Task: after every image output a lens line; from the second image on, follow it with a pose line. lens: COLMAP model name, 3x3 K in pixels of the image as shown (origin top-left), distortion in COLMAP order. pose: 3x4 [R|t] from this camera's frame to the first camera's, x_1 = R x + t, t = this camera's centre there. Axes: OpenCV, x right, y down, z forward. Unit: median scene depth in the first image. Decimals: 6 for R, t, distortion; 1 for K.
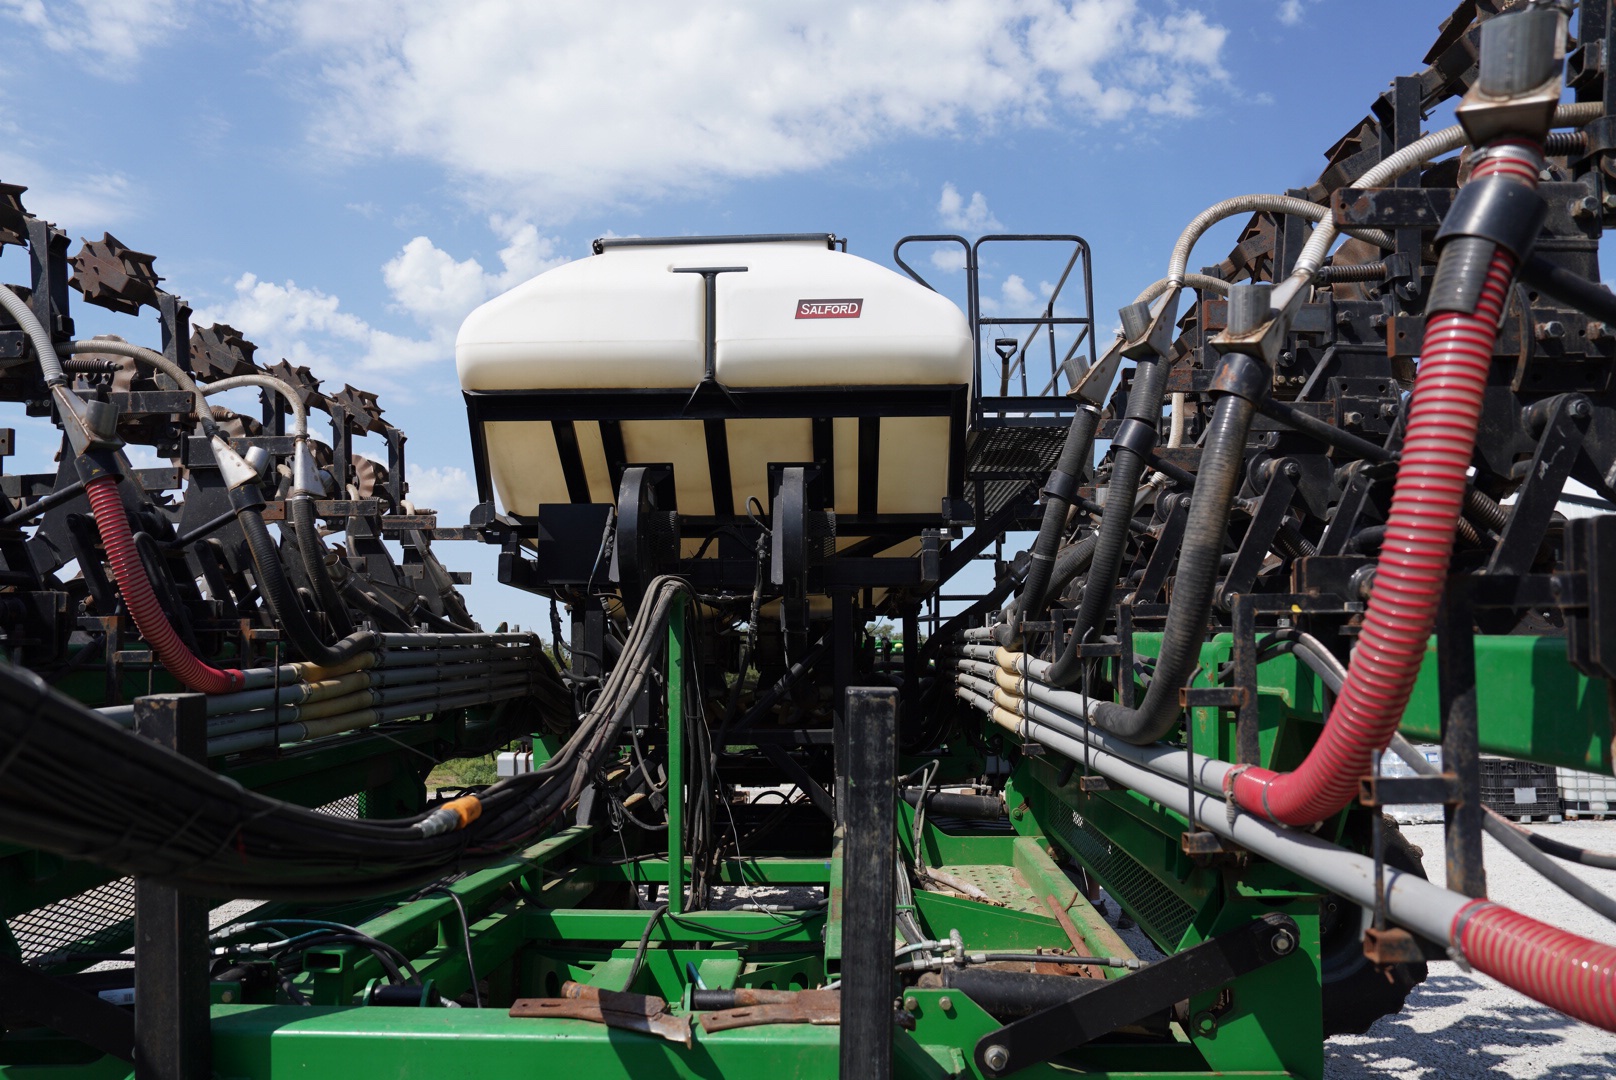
lens RADIAL K [[1103.1, 0, 791.8], [0, 1103.1, 542.9], [0, 0, 1]] dist [-0.108372, 0.082386]
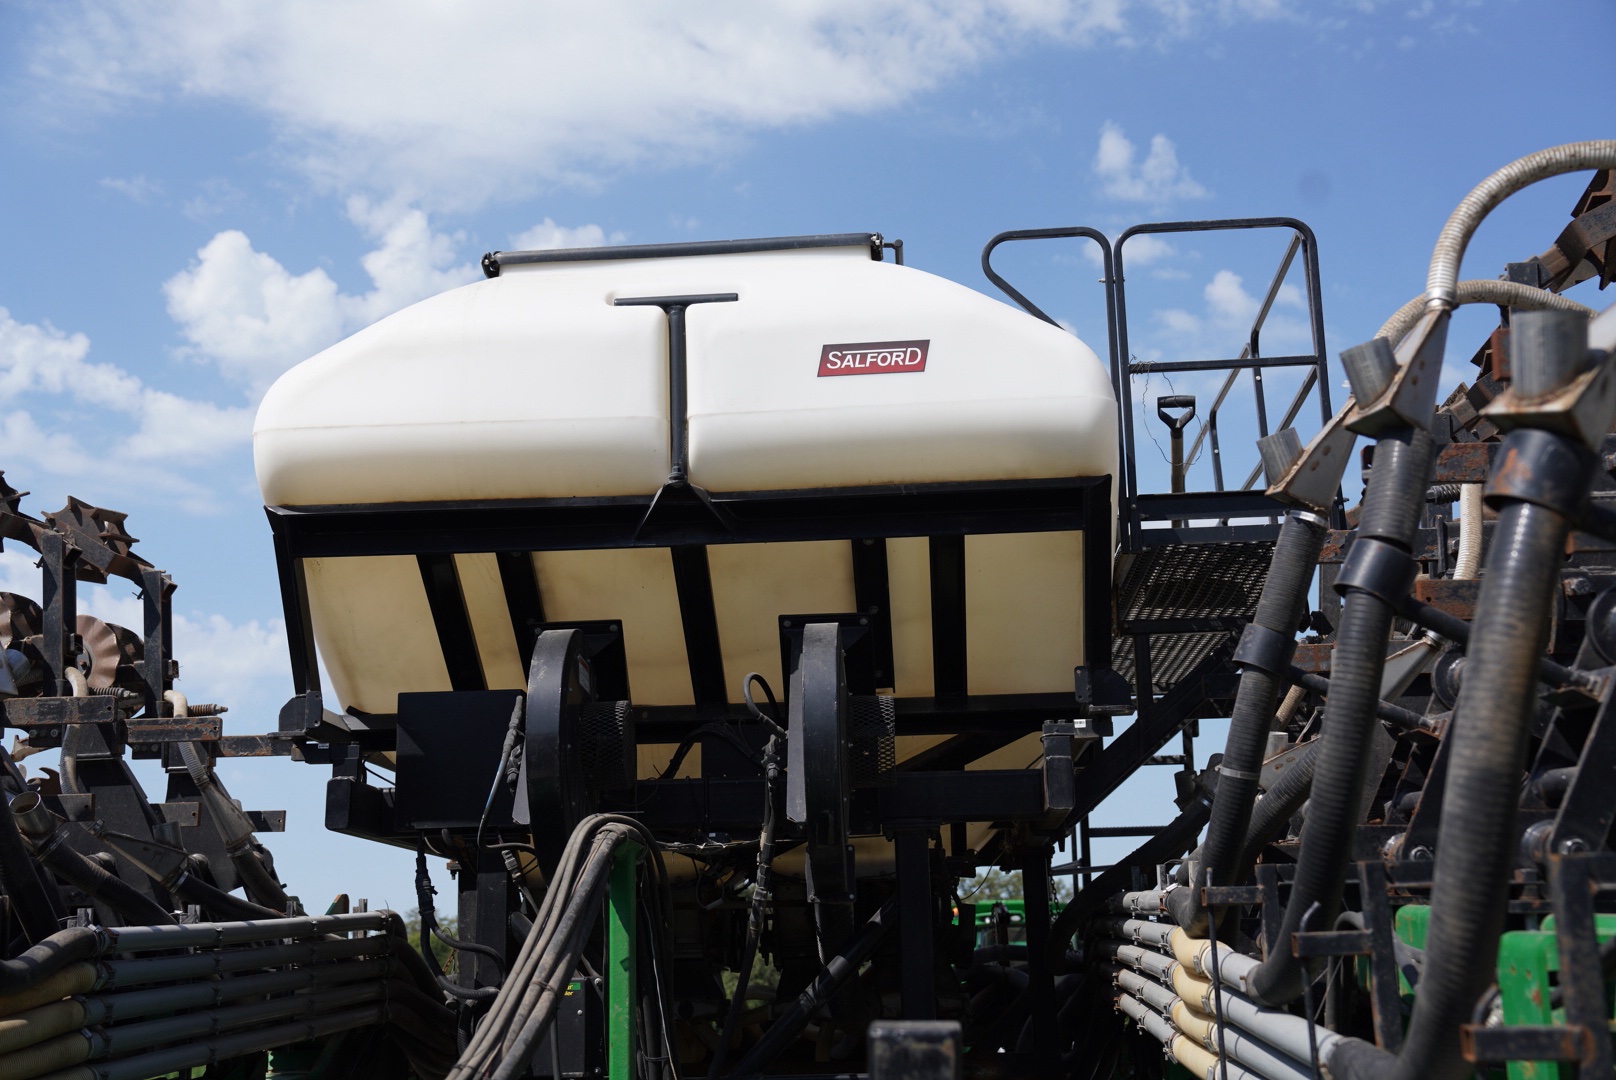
lens RADIAL K [[1841.4, 0, 803.2], [0, 1841.4, 554.3], [0, 0, 1]] dist [0.096240, 0.000000]
pose [[0.999258, -0.026047, -0.028368, 0.027935], [0.023204, 0.995082, -0.096300, -0.012529], [0.030737, 0.095570, 0.994948, 0.002514]]
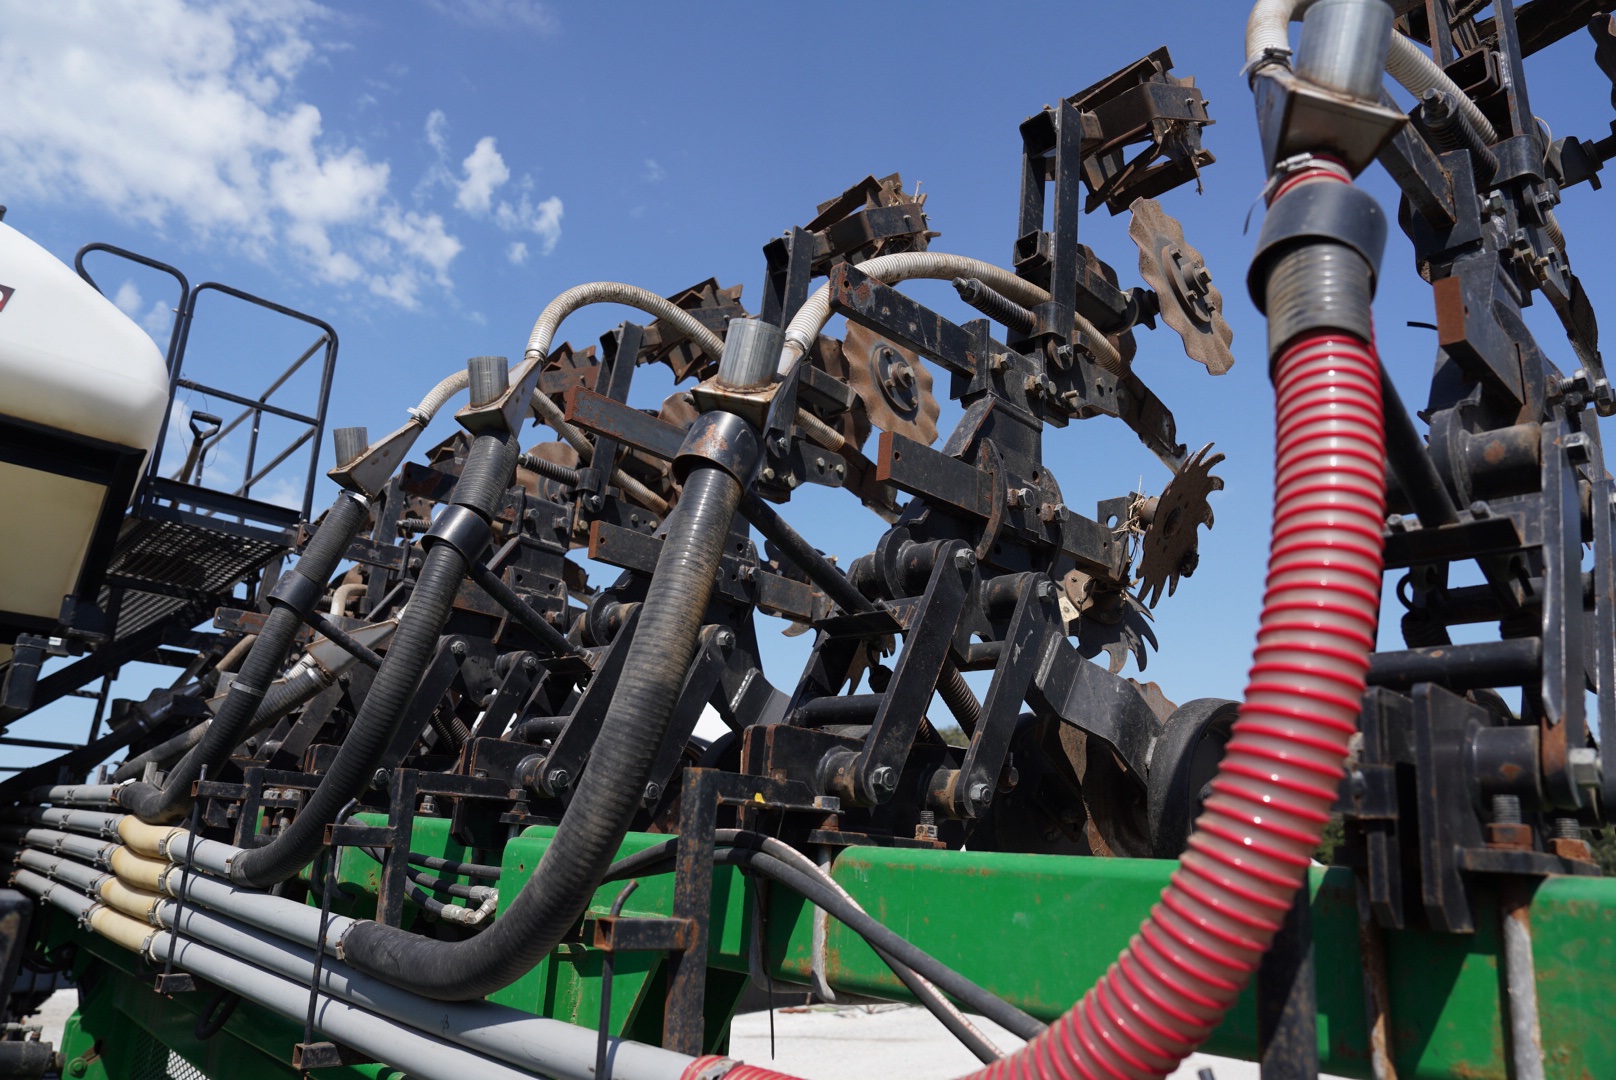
lens RADIAL K [[1103.1, 0, 779.1], [0, 1103.1, 549.1], [0, 0, 1]] dist [-0.108372, 0.082386]
pose [[0.706665, 0.235907, 0.667063, -0.006582], [-0.123070, 0.969391, -0.212449, 0.028474], [-0.696763, 0.068035, 0.714068, 0.263549]]
